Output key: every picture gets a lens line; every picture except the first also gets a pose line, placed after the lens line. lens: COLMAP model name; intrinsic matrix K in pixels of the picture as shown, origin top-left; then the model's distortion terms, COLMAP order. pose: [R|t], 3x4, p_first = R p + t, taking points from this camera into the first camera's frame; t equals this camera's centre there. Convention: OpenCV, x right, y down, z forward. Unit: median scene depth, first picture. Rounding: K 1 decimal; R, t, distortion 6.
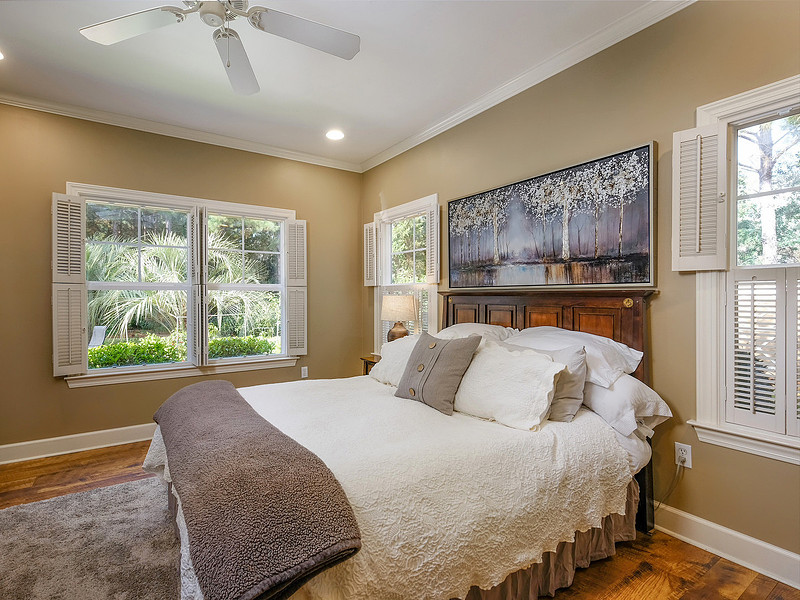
lens RADIAL K [[398.9, 0, 412.9], [0, 398.9, 297.4], [0, 0, 1]] dist [0.003218, 0.001004]
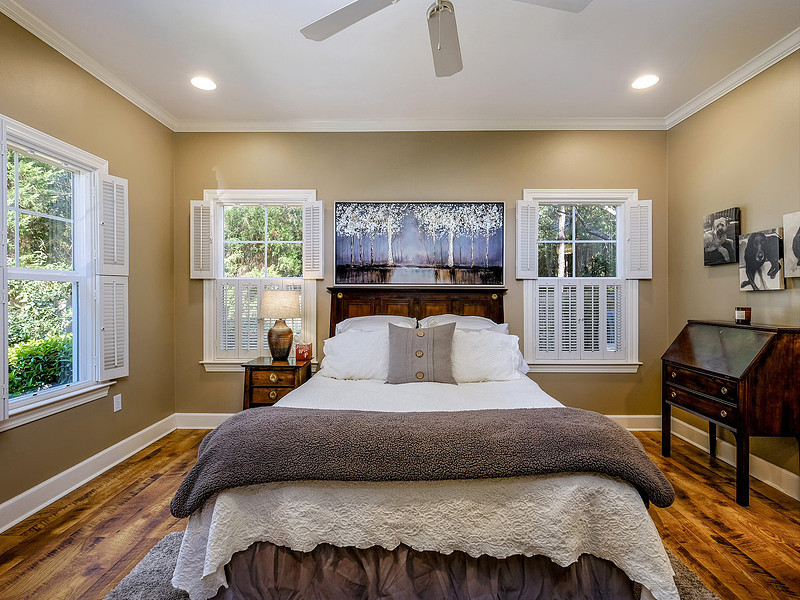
lens RADIAL K [[376.9, 0, 400.0], [0, 376.9, 300.0], [0, 0, 1]] dist [0.002369, 0.000510]
pose [[0.573503, -0.013017, 0.819100, -0.766173], [-0.001978, 0.999849, 0.017275, 0.000885], [-0.819201, -0.011528, 0.573390, 0.353239]]
